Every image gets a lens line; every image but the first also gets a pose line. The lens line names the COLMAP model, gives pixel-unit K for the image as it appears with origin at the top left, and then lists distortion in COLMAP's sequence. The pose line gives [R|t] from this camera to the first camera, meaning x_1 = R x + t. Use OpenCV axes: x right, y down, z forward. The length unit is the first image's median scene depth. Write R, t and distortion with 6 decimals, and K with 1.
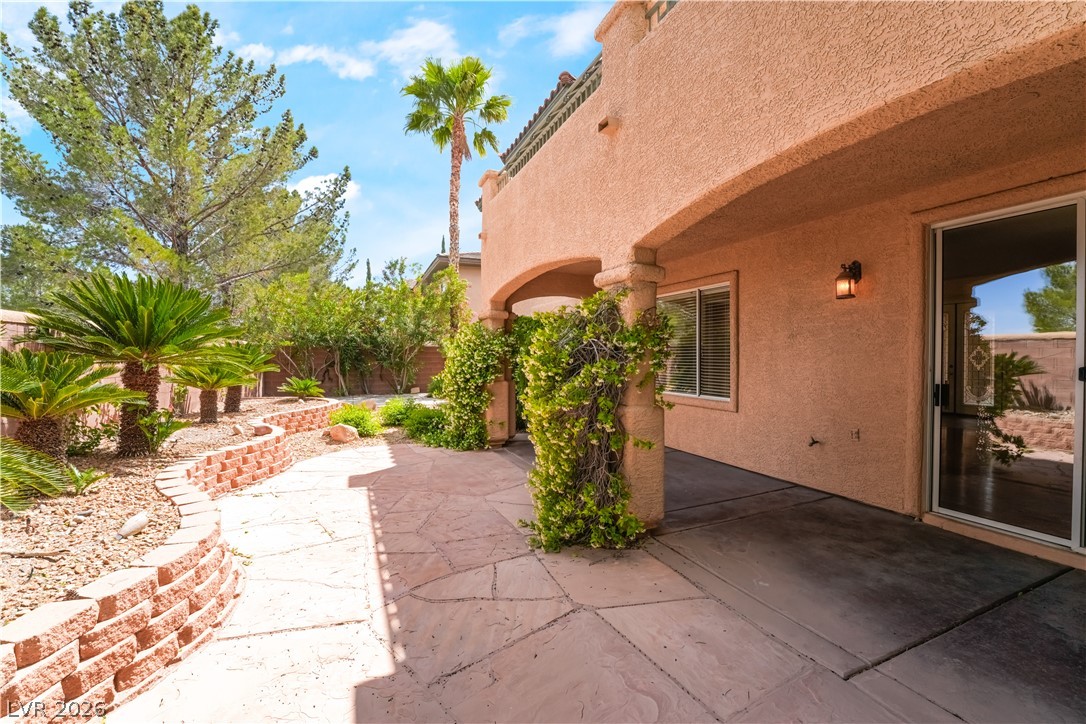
lens RADIAL K [[457.3, 0, 543.1], [0, 457.3, 362.3], [0, 0, 1]] dist [-0.029921, 0.000819]
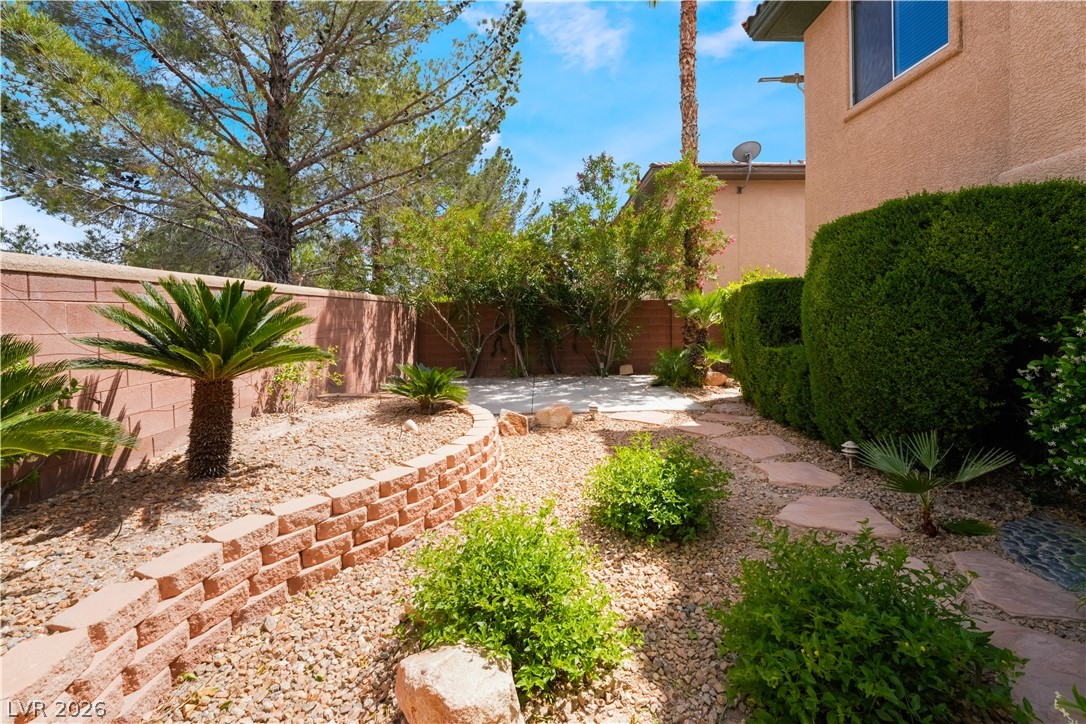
lens RADIAL K [[457.3, 0, 541.5], [0, 457.3, 361.8], [0, 0, 1]] dist [-0.029921, 0.000819]
pose [[0.923185, 0.025491, -0.383509, -0.156035], [0.008040, 0.996299, 0.085576, -0.004990], [0.384271, -0.082086, 0.919564, 0.398144]]
